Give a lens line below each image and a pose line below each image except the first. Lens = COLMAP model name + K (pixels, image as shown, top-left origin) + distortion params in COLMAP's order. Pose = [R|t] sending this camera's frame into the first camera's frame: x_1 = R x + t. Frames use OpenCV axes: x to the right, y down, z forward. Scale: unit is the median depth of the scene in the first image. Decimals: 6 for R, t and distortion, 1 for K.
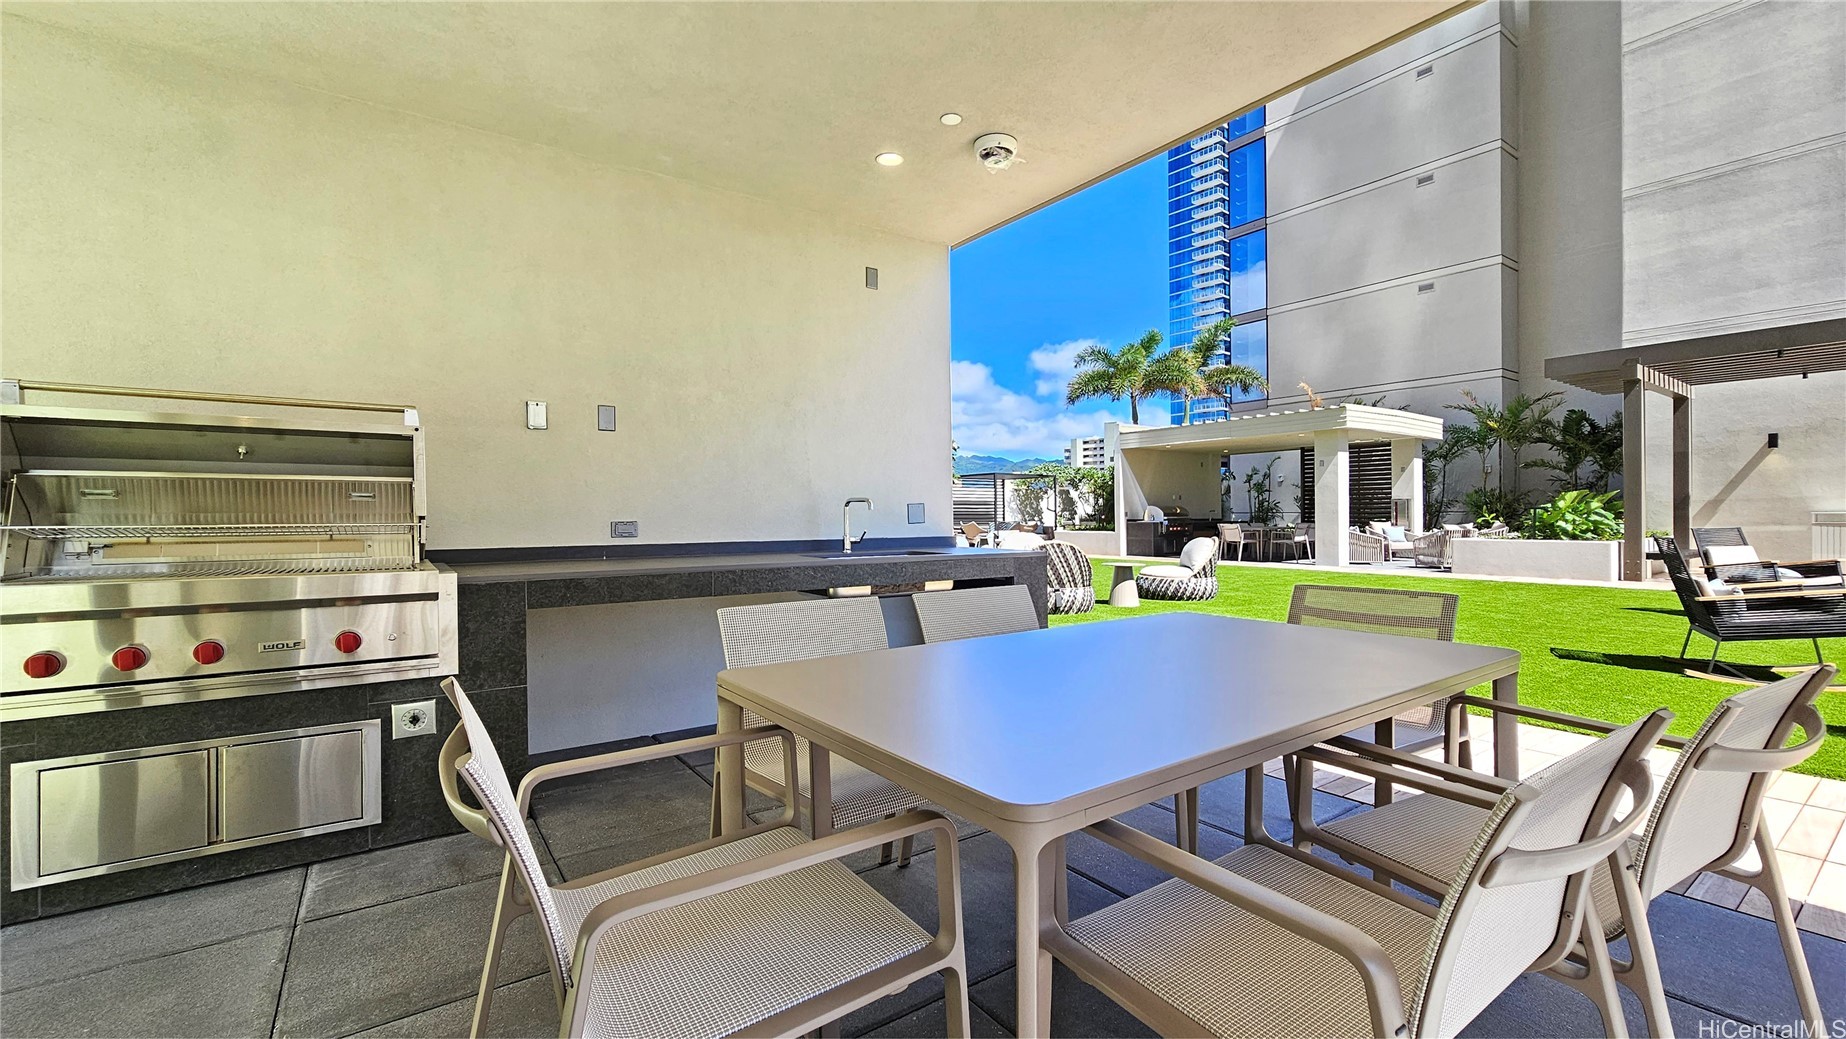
lens RADIAL K [[759.9, 0, 922.8], [0, 759.9, 513.9], [0, 0, 1]] dist [-0.003377, -0.000399]
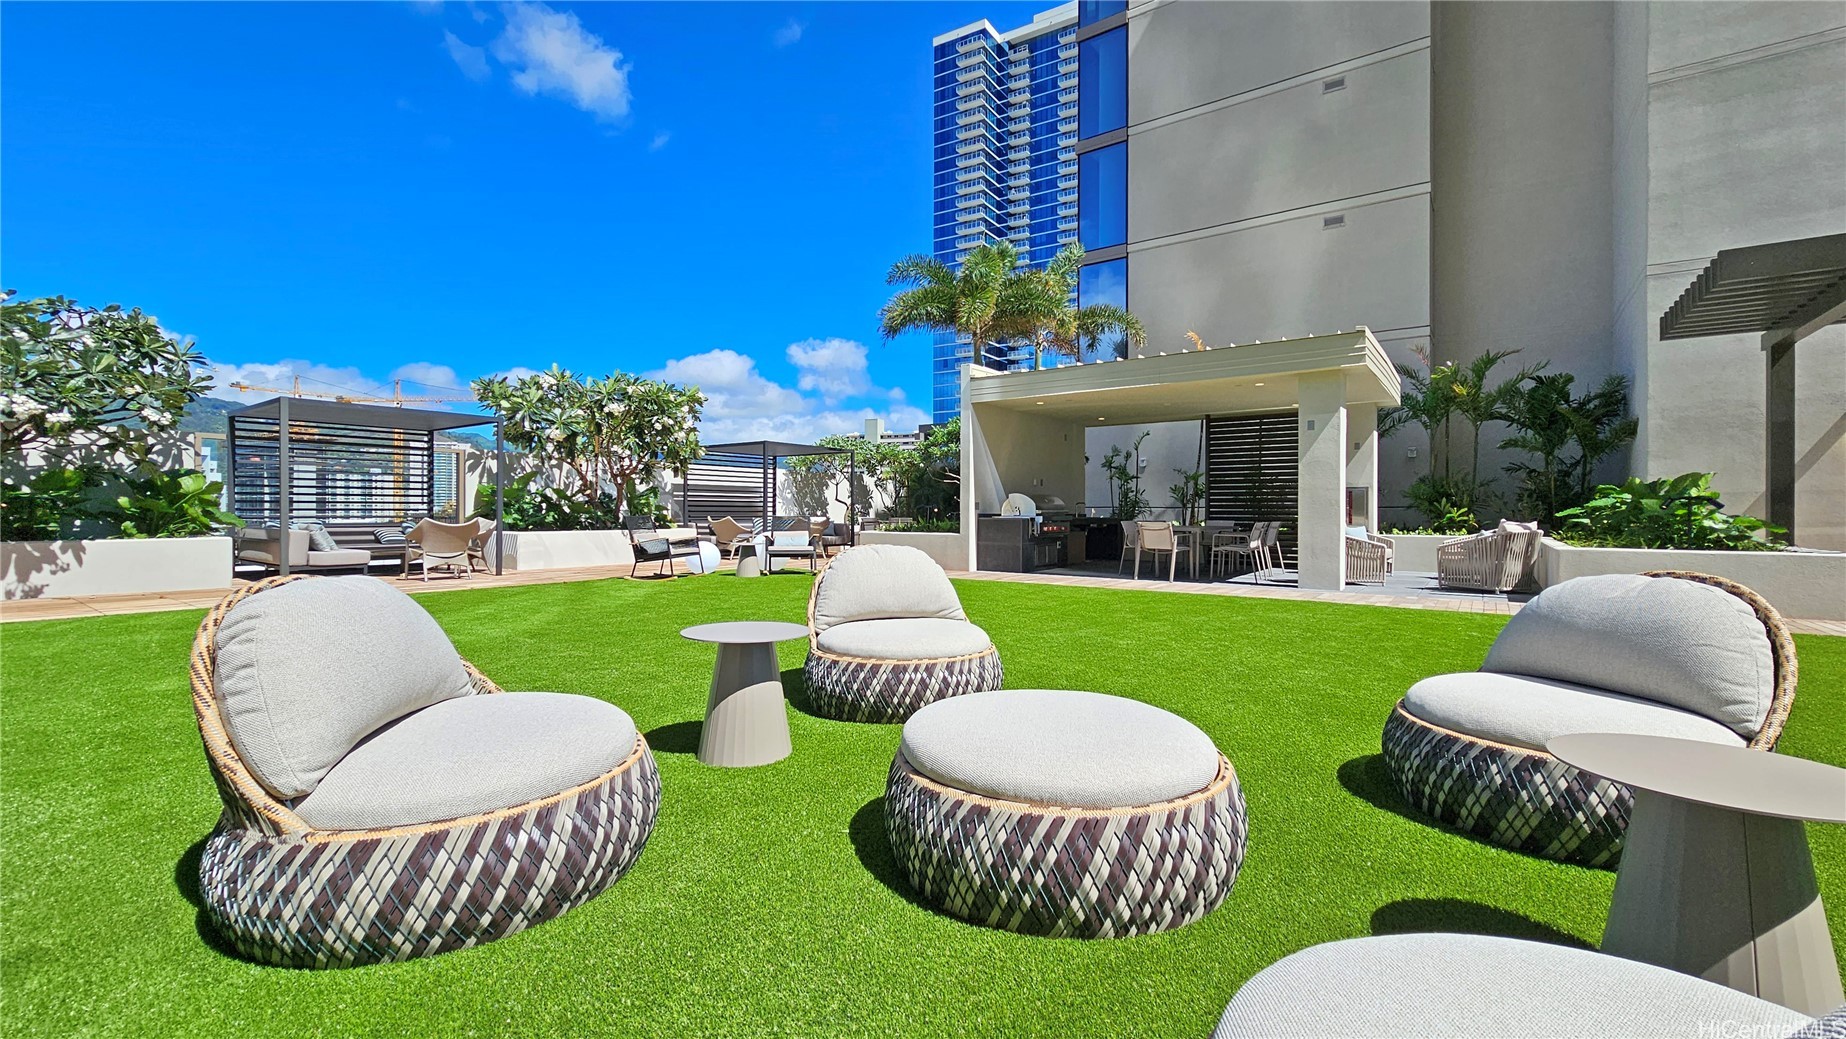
lens RADIAL K [[759.9, 0, 965.0], [0, 759.9, 506.0], [0, 0, 1]] dist [-0.003377, -0.000399]
pose [[0.935404, 0.010459, 0.353426, 0.030396], [-0.008907, 0.999942, -0.006018, 0.004751], [-0.353468, 0.002481, 0.935443, 0.394954]]
